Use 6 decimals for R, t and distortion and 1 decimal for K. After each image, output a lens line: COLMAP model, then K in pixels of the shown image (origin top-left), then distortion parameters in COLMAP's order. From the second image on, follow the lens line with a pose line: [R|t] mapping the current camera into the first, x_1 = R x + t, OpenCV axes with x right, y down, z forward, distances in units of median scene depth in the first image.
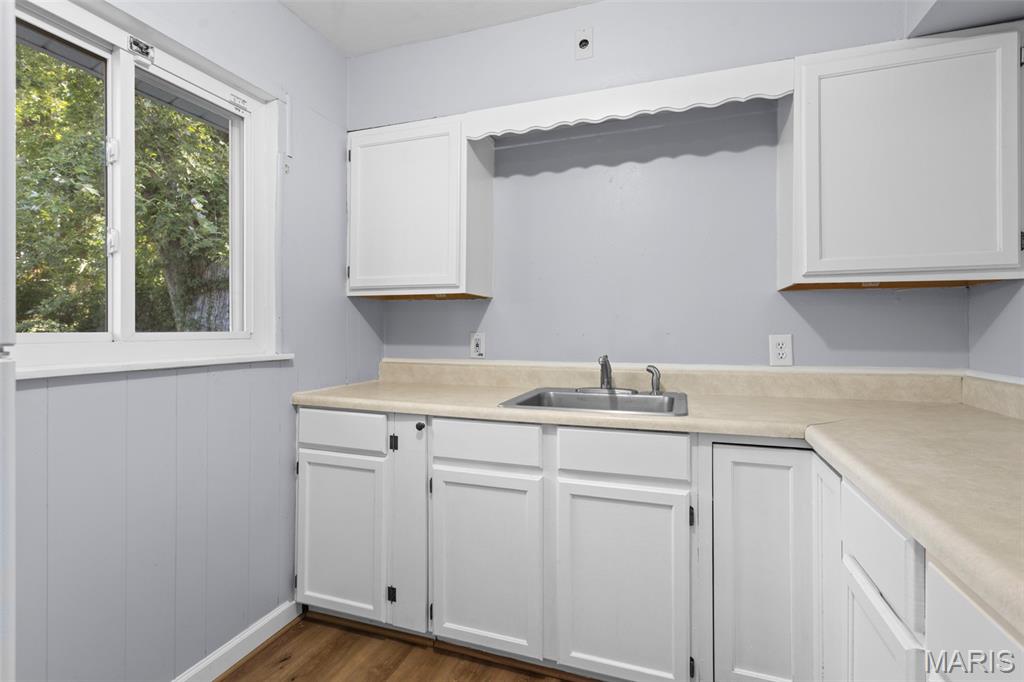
lens RADIAL K [[490.0, 0, 506.5], [0, 490.0, 330.6], [0, 0, 1]] dist [-0.001445, 0.001002]
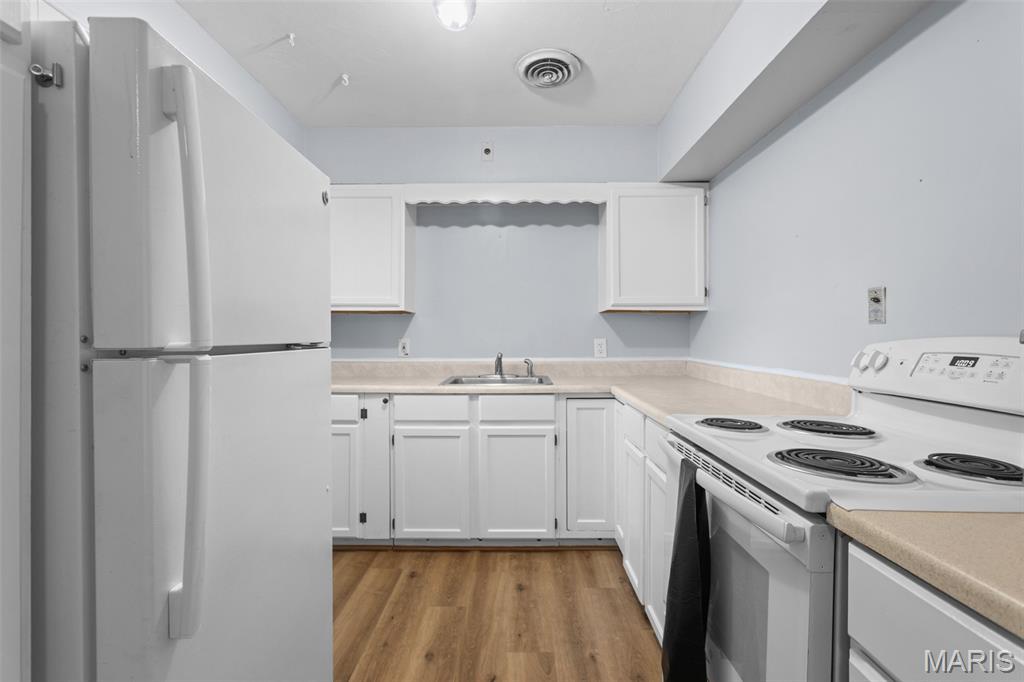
lens RADIAL K [[490.0, 0, 512.7], [0, 490.0, 338.7], [0, 0, 1]] dist [-0.001445, 0.001002]
pose [[0.947497, -0.003052, 0.319751, -0.284445], [0.001886, 0.999990, 0.003955, 0.000394], [-0.319760, -0.003145, 0.947493, -0.535510]]
